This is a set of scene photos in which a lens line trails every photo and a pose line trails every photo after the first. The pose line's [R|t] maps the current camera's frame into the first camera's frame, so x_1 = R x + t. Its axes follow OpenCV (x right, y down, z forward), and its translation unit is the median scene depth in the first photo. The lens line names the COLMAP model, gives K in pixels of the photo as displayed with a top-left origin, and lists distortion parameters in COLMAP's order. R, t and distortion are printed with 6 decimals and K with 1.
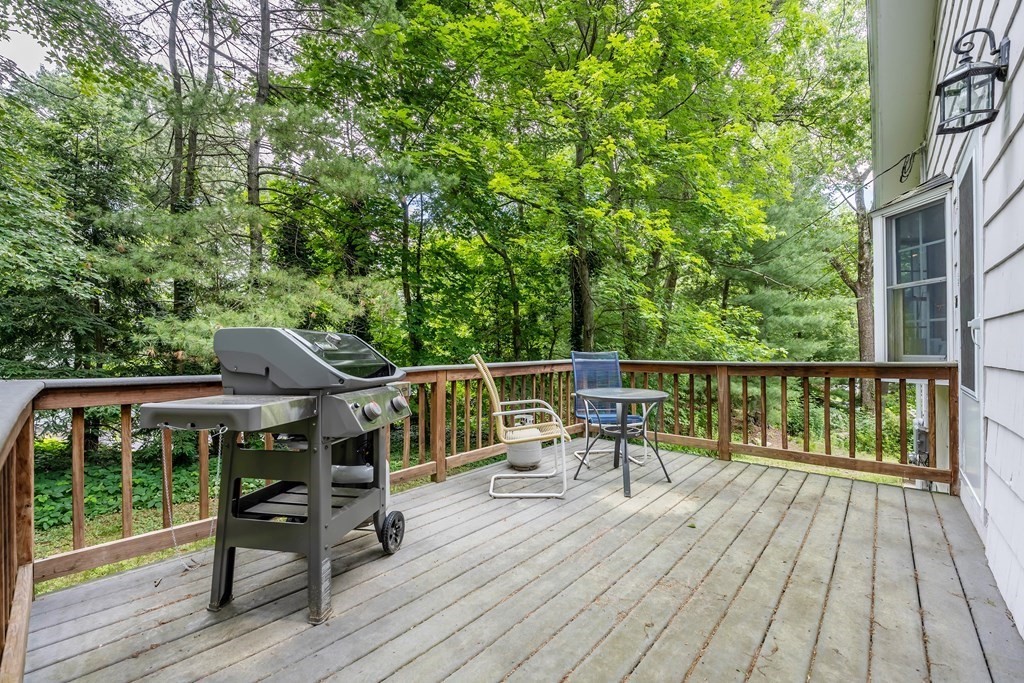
lens RADIAL K [[407.9, 0, 512.5], [0, 407.9, 347.0], [0, 0, 1]] dist [-0.005229, 0.000530]
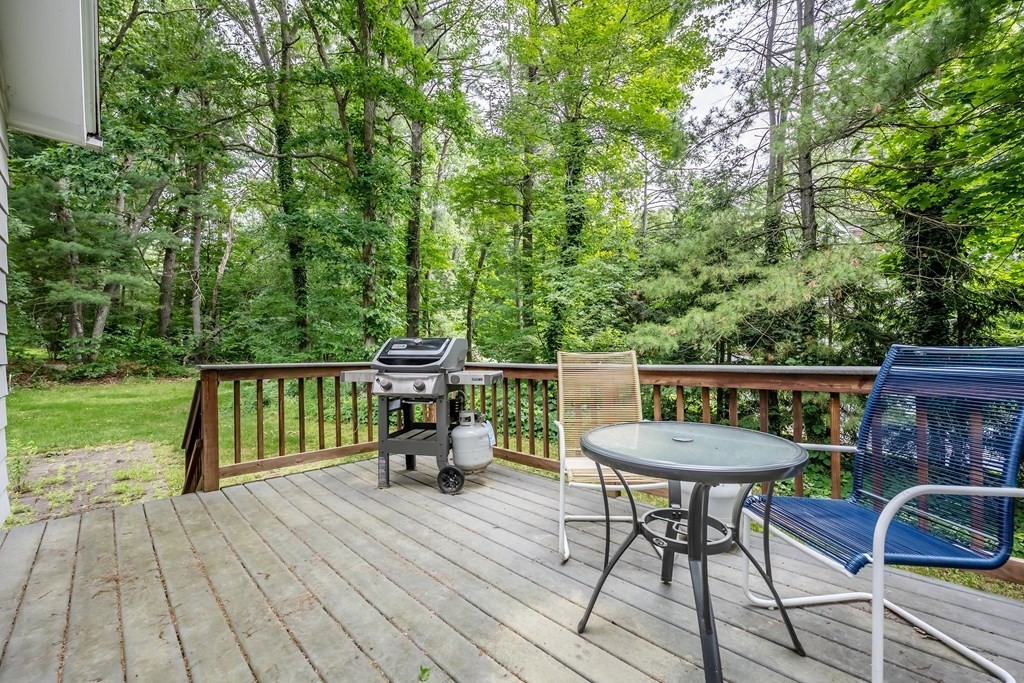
lens RADIAL K [[407.9, 0, 512.8], [0, 407.9, 348.1], [0, 0, 1]] dist [-0.005229, 0.000530]
pose [[-0.032915, -0.000132, -0.999458, 1.143868], [0.014903, 0.999889, -0.000623, 0.015589], [0.999347, -0.014915, -0.032909, 1.342396]]
